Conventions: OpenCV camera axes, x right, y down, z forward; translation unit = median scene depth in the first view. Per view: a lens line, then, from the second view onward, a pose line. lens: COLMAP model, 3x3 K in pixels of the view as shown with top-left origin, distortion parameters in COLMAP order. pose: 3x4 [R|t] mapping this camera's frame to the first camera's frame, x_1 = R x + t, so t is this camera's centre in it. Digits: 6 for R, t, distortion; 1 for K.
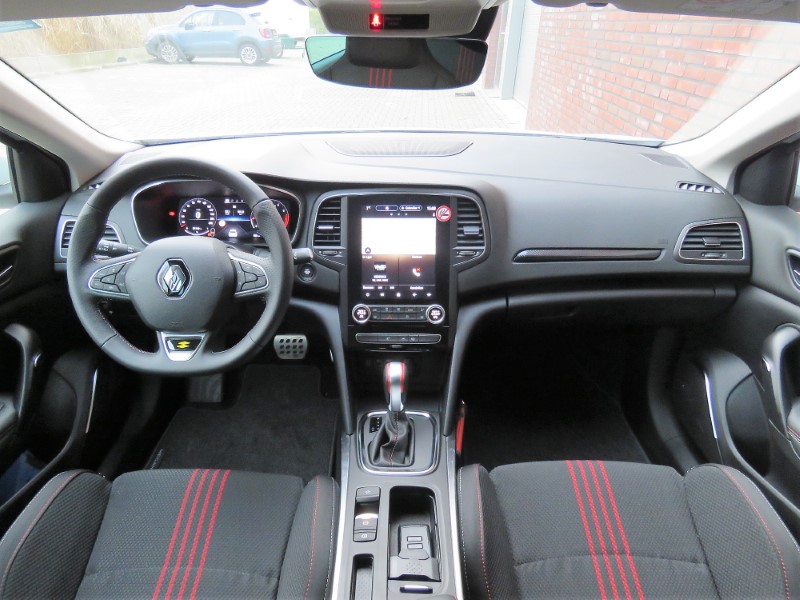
lens RADIAL K [[524.2, 0, 400.0], [0, 524.2, 300.0], [0, 0, 1]] dist [0.000276, 0.001302]
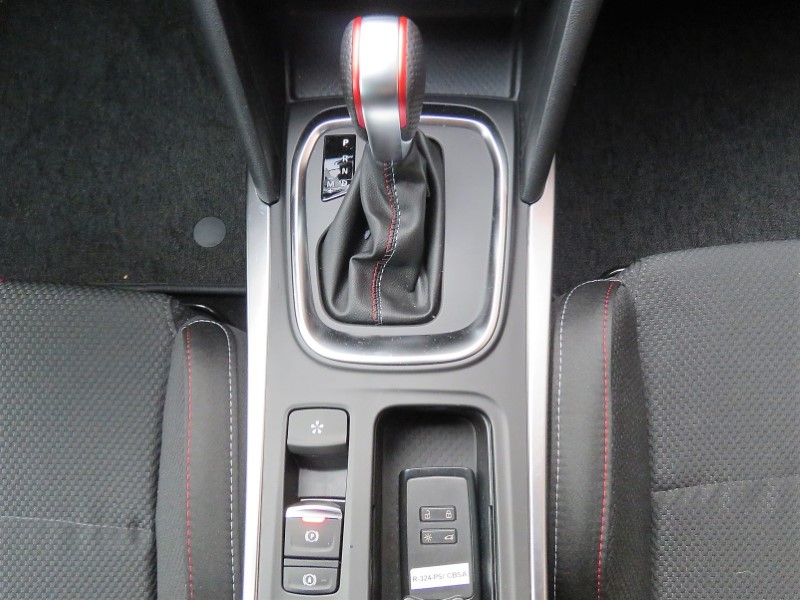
lens RADIAL K [[623.3, 0, 403.7], [0, 623.3, 267.6], [0, 0, 1]] dist [0.001043, -0.008541]
pose [[0.999084, -0.001263, -0.042769, 0.019538], [0.033087, 0.656564, 0.753544, -0.044191], [0.027129, -0.754269, 0.656005, 0.714211]]
